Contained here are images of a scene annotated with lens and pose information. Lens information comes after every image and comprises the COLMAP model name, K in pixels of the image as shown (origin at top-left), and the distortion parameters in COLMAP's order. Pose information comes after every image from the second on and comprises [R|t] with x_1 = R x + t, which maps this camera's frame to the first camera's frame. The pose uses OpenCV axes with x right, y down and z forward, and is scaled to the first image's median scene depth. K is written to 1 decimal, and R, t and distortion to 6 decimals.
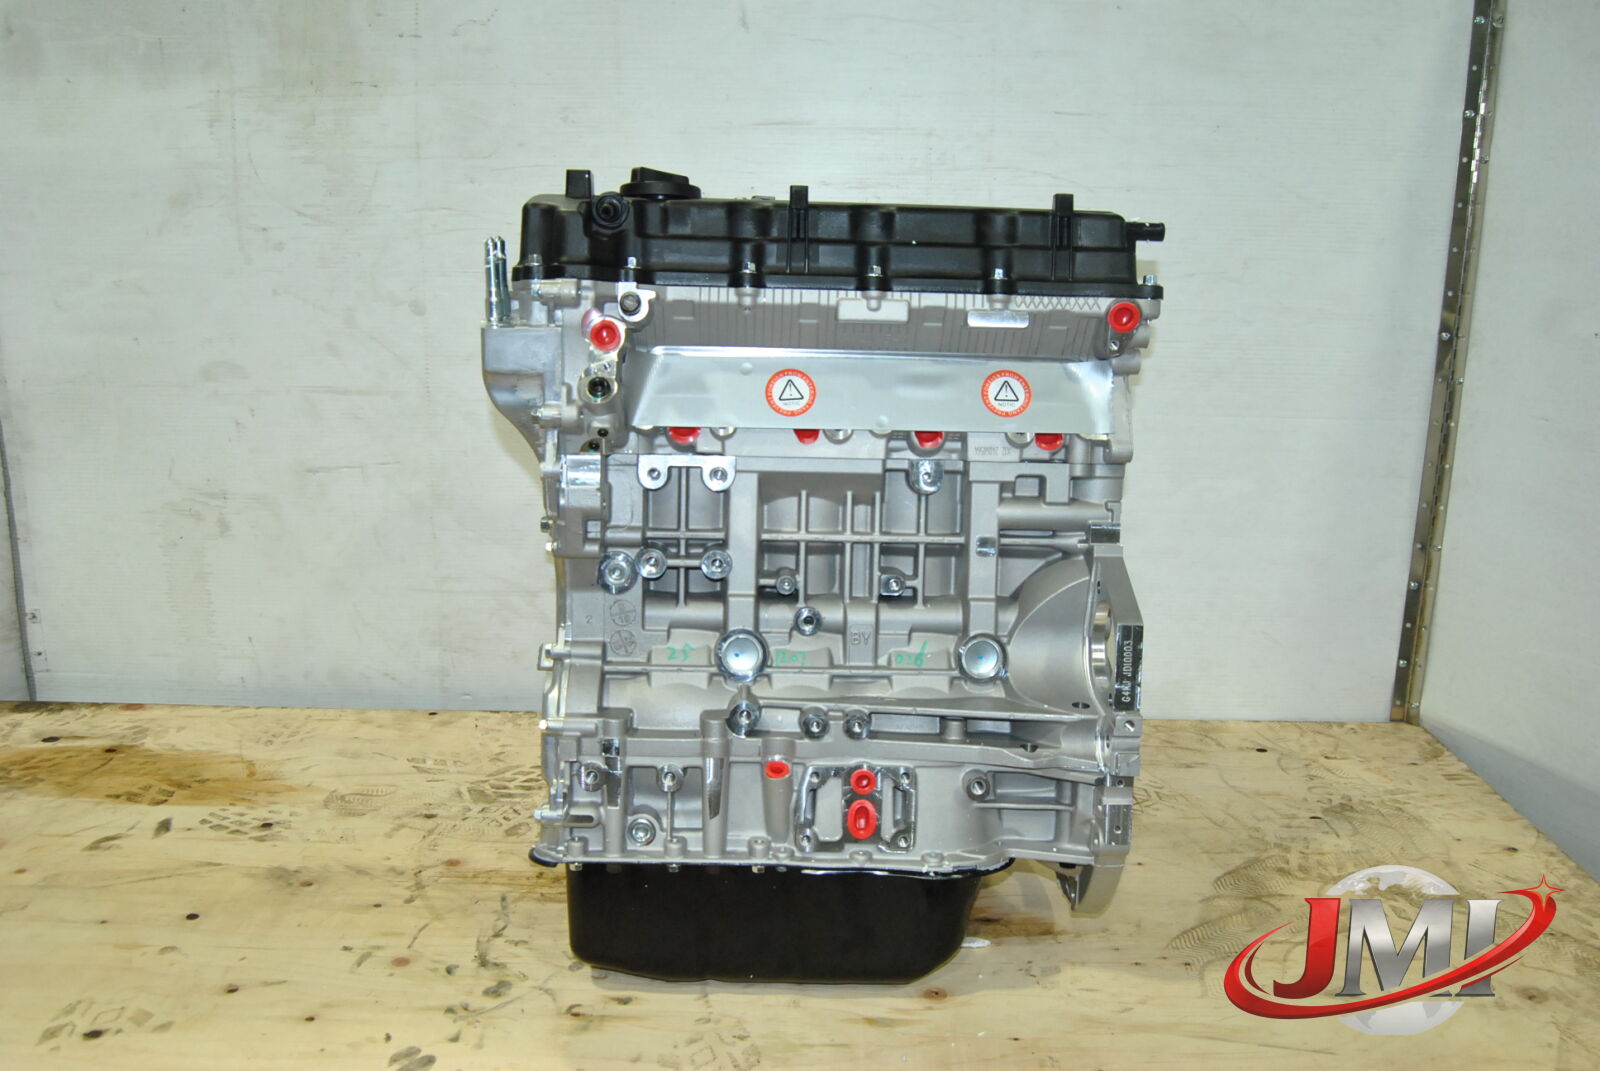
lens RADIAL K [[1380.0, 0, 816.3], [0, 1380.0, 549.1], [0, 0, 1]] dist [-0.097616, 0.053416]
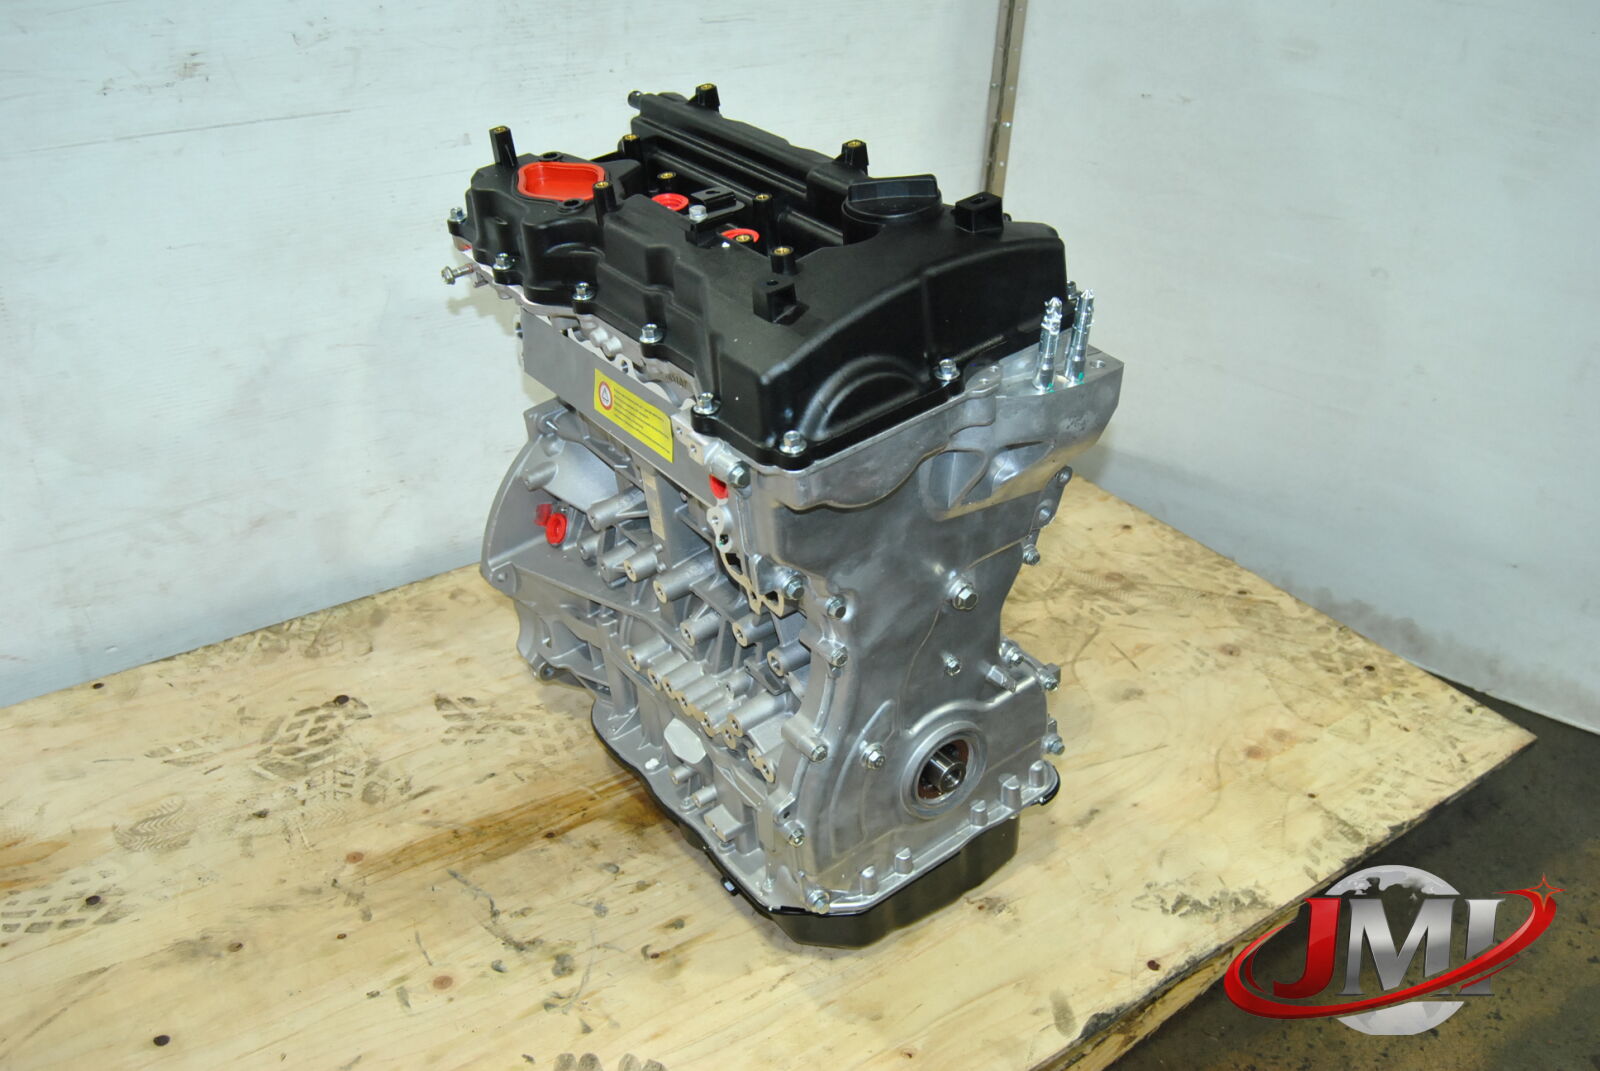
lens RADIAL K [[1507.0, 0, 811.5], [0, 1507.0, 539.1], [0, 0, 1]] dist [-0.085635, 0.042552]
pose [[0.796050, -0.276313, 0.538475, -0.473225], [0.108963, 0.940595, 0.321572, -0.247405], [-0.595341, -0.197313, 0.778869, 0.067727]]
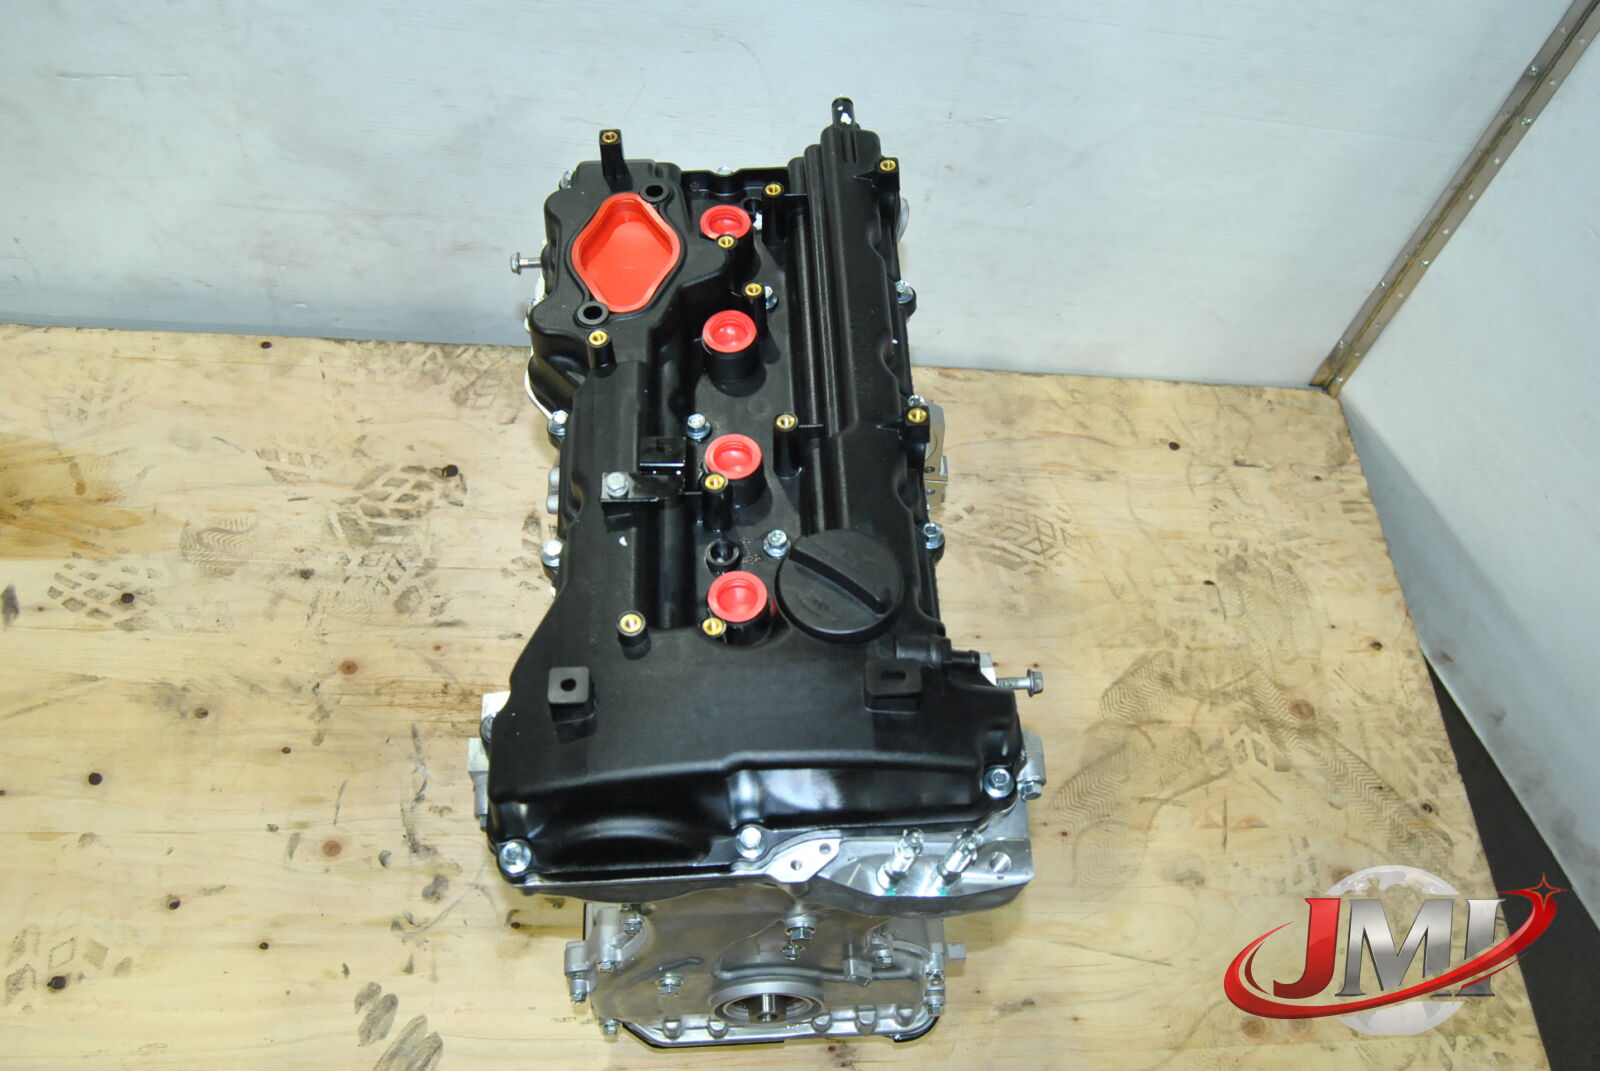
lens RADIAL K [[1507.0, 0, 811.5], [0, 1507.0, 539.1], [0, 0, 1]] dist [-0.085635, 0.042552]
pose [[0.985782, 0.023223, 0.166418, -0.115093], [-0.129306, 0.737318, 0.663055, -0.541618], [-0.107305, -0.675146, 0.729838, 0.241499]]
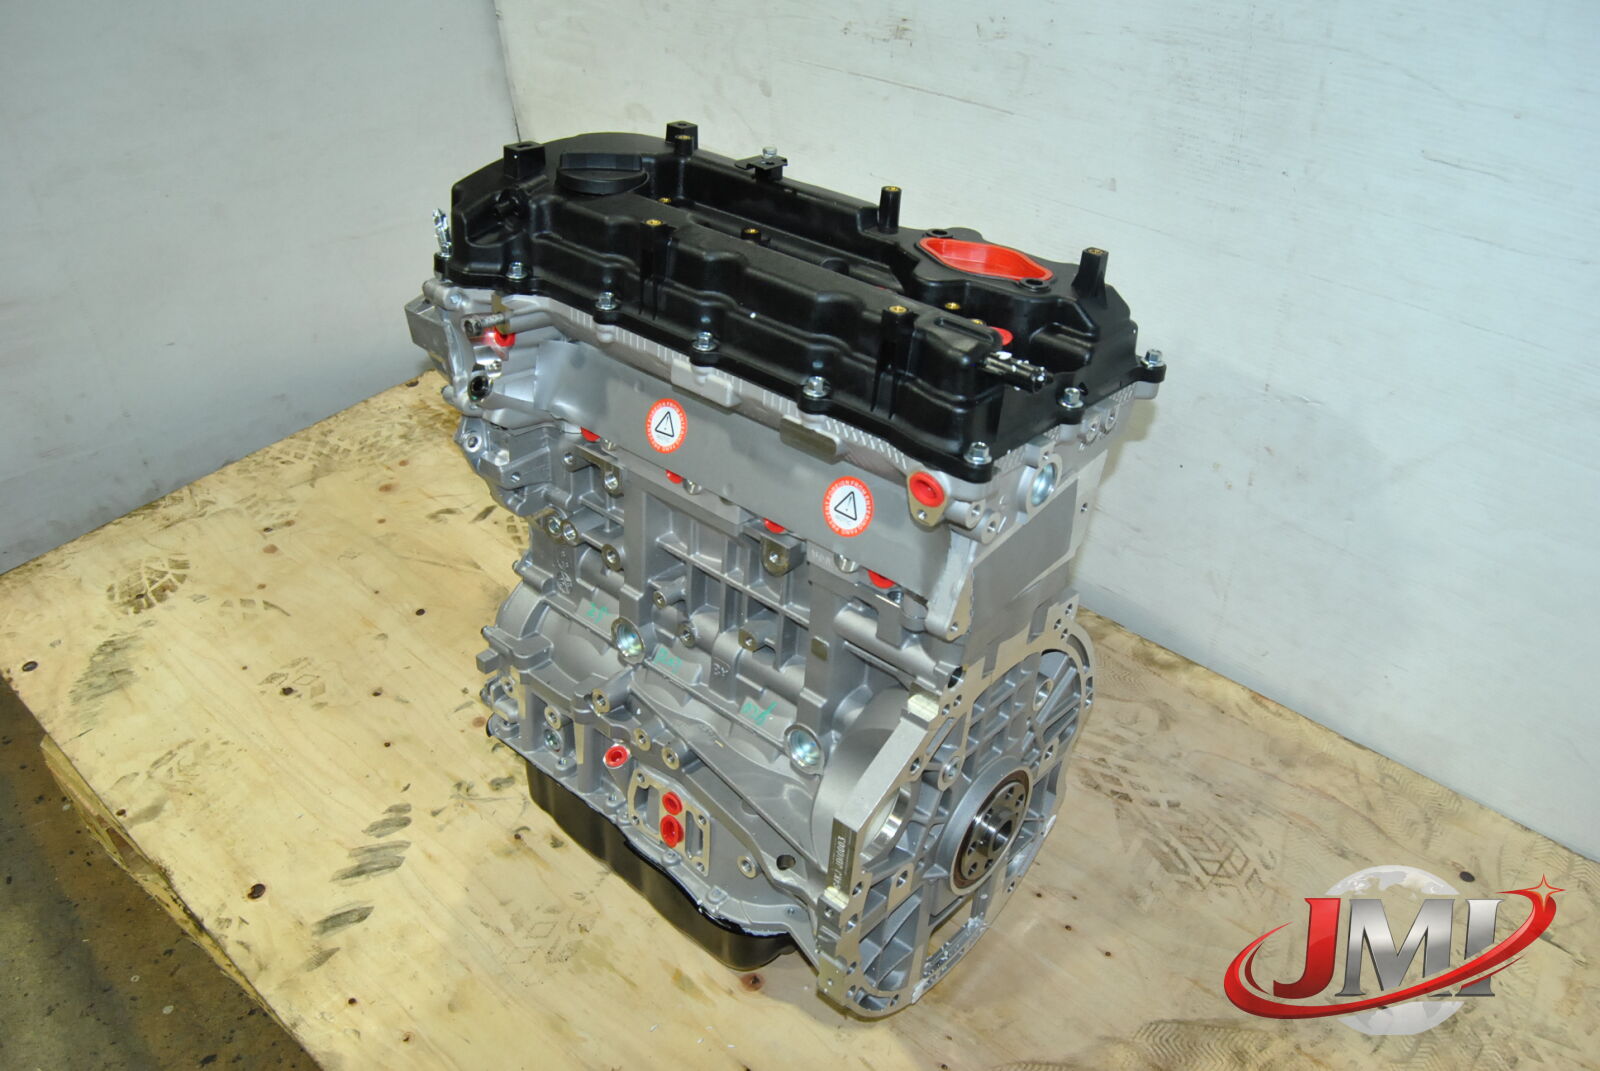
lens RADIAL K [[1291.3, 0, 810.0], [0, 1291.3, 539.9], [0, 0, 1]] dist [-0.097292, 0.042427]
pose [[0.731789, 0.374678, -0.569299, 0.444424], [-0.122346, 0.893974, 0.431093, -0.332563], [0.670460, -0.245818, 0.700041, 0.331696]]
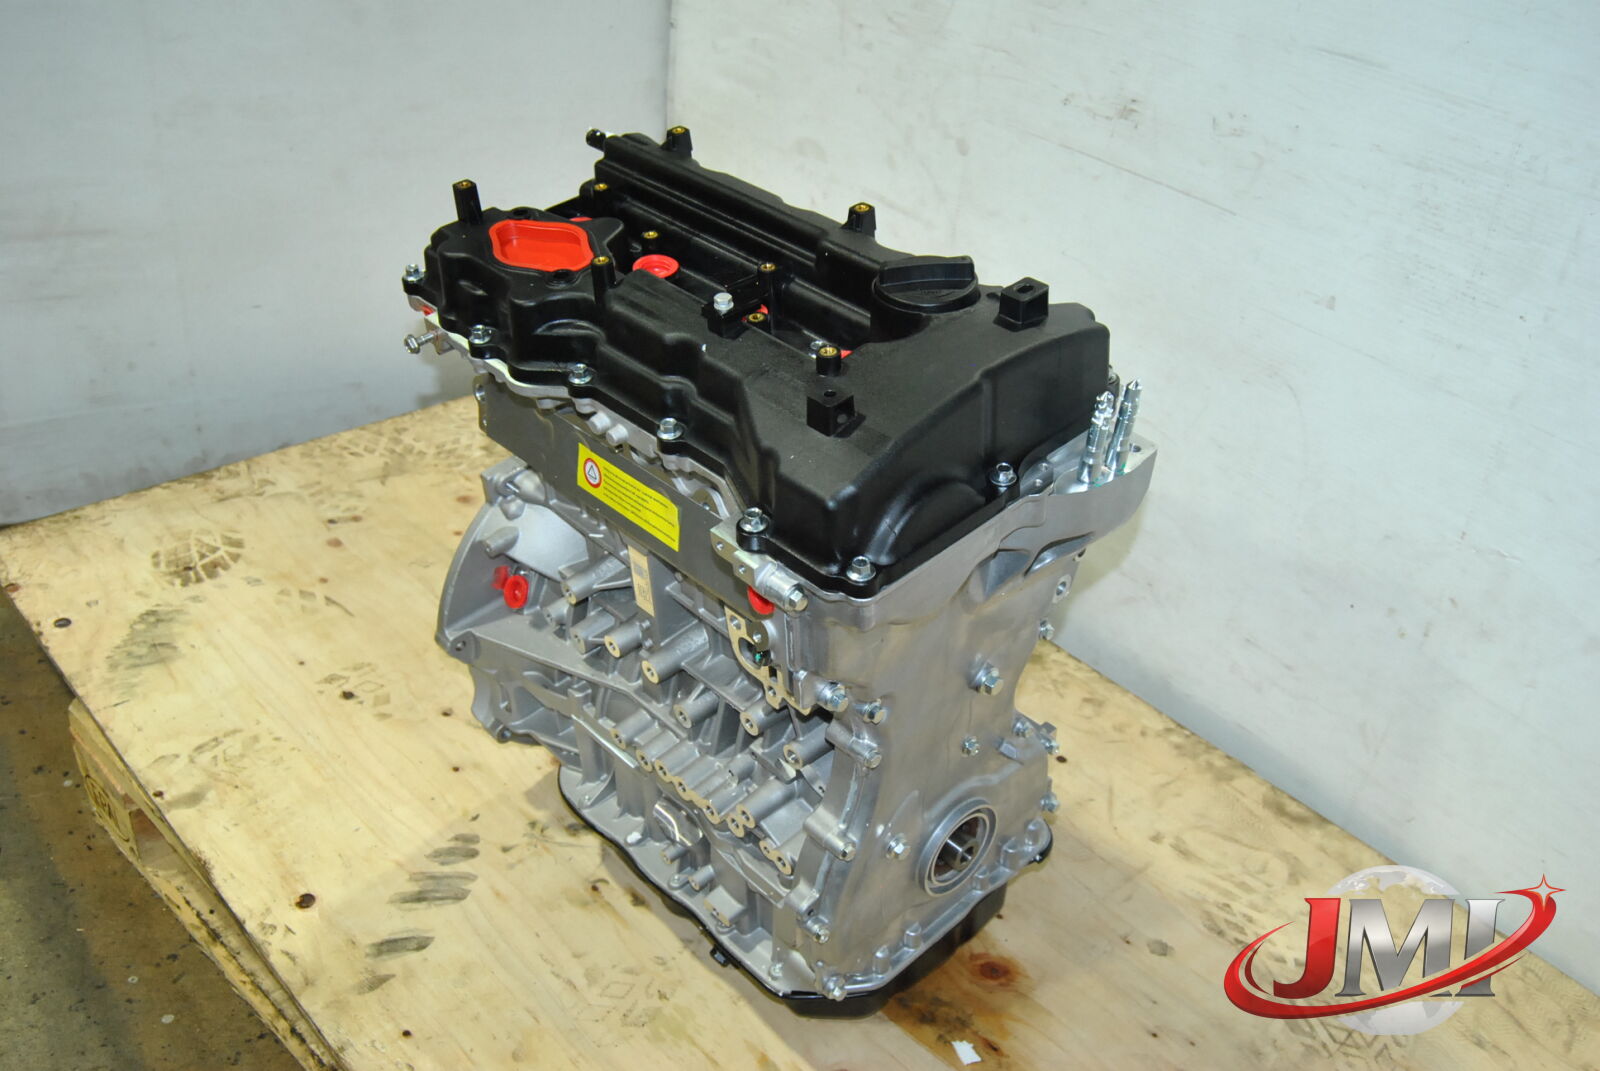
lens RADIAL K [[1467.7, 0, 805.3], [0, 1467.7, 552.4], [0, 0, 1]] dist [-0.089588, 0.046629]
pose [[0.670892, 0.446553, -0.592026, 0.411676], [-0.271445, 0.890832, 0.364330, -0.305776], [0.690088, -0.083724, 0.718866, 0.208165]]
